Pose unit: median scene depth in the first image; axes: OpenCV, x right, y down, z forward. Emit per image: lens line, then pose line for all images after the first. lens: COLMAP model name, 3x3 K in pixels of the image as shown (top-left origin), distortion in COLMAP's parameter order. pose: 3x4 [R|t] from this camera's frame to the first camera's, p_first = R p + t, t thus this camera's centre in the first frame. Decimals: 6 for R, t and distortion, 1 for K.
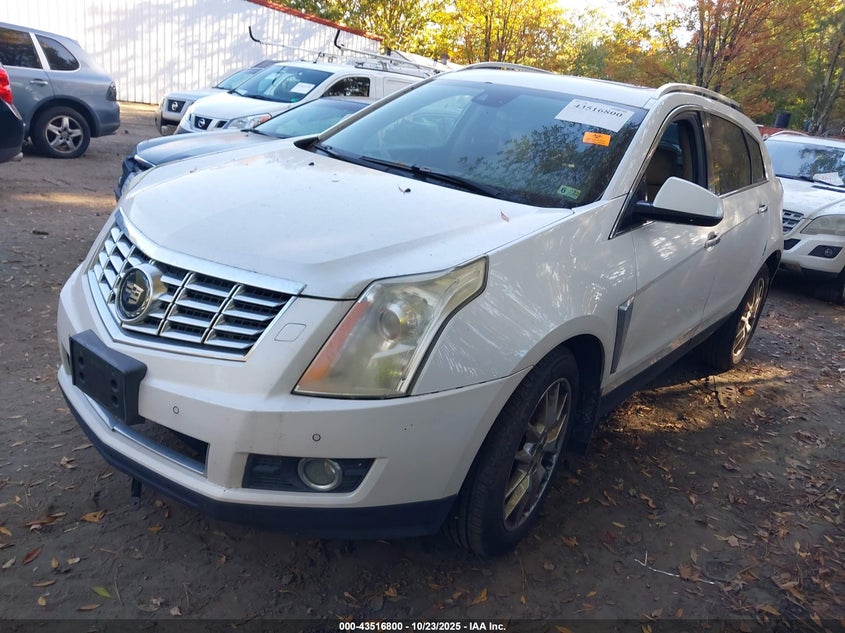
lens RADIAL K [[610.6, 0, 422.5], [0, 610.6, 316.5], [0, 0, 1]] dist [-0.030876, -0.000844]
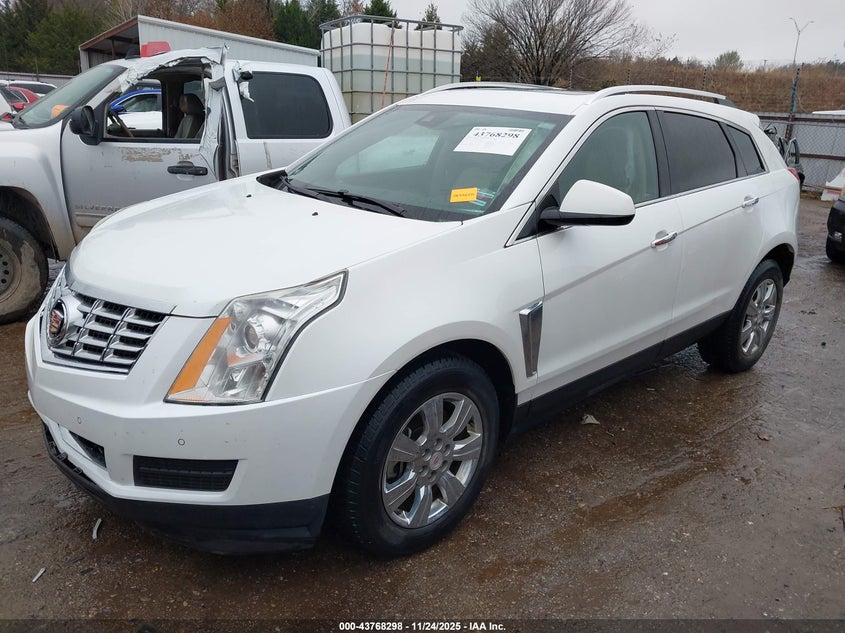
lens RADIAL K [[610.6, 0, 422.5], [0, 610.6, 316.5], [0, 0, 1]] dist [-0.030876, -0.000844]
pose [[0.985634, -0.047129, -0.162184, 0.415663], [0.041486, 0.998416, -0.038013, 0.028319], [0.163719, 0.030739, 0.986028, -0.037437]]
